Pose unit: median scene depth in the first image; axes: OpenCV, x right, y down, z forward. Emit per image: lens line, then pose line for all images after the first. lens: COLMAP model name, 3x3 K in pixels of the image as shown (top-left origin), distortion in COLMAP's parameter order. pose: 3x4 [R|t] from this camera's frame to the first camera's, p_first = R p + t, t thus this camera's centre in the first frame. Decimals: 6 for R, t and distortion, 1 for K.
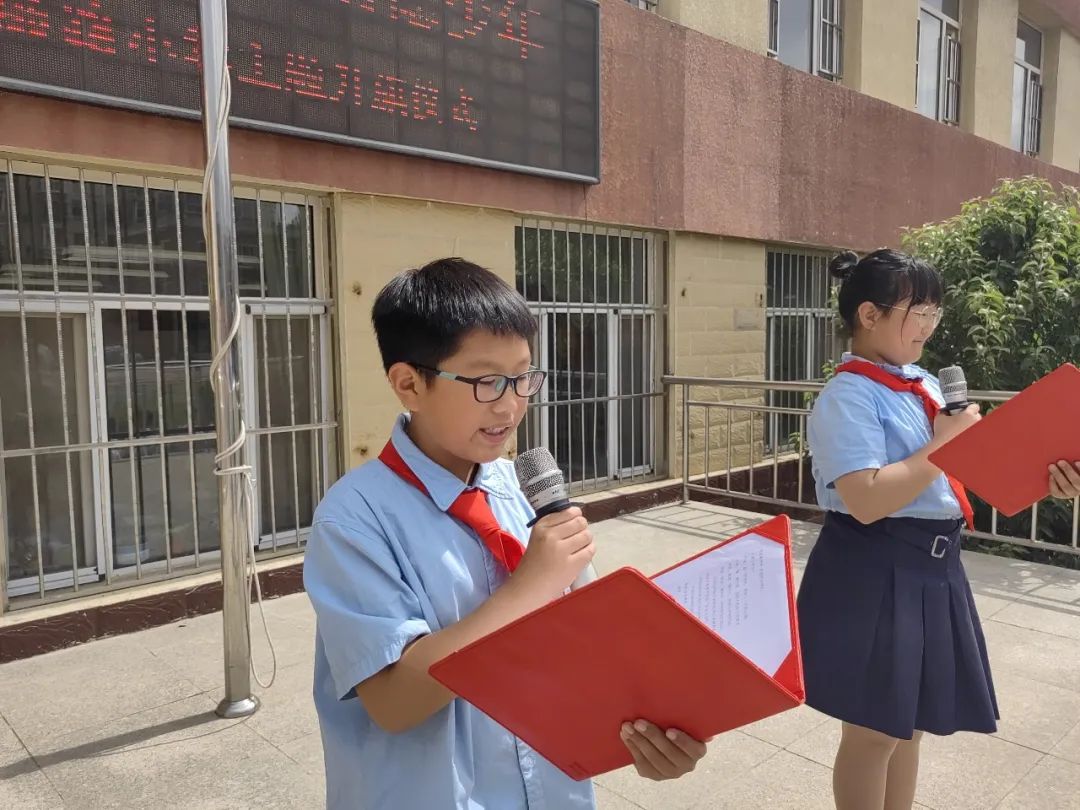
lens RADIAL K [[827.8, 0, 523.6], [0, 827.8, 401.2], [0, 0, 1]] dist [0.012270, -0.004074]
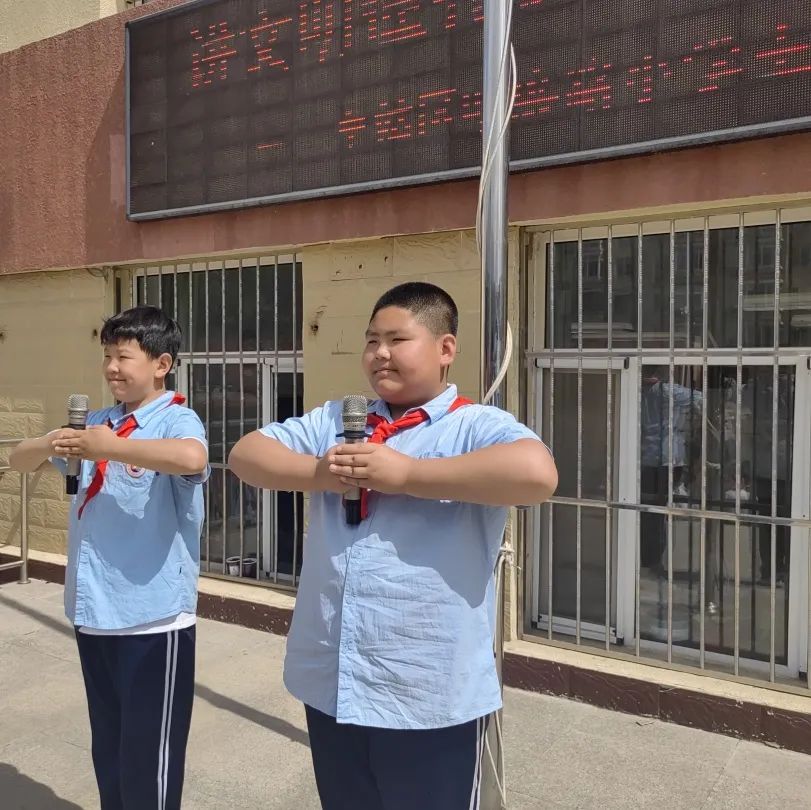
lens RADIAL K [[1003.6, 0, 405.4], [0, 1003.6, 421.4], [0, 0, 1]] dist [0.126032, -0.015495]
pose [[0.178587, 0.046720, -0.982814, 0.435779], [-0.106035, 0.993969, 0.027982, -0.037083], [0.978194, 0.099215, 0.182464, 0.389298]]
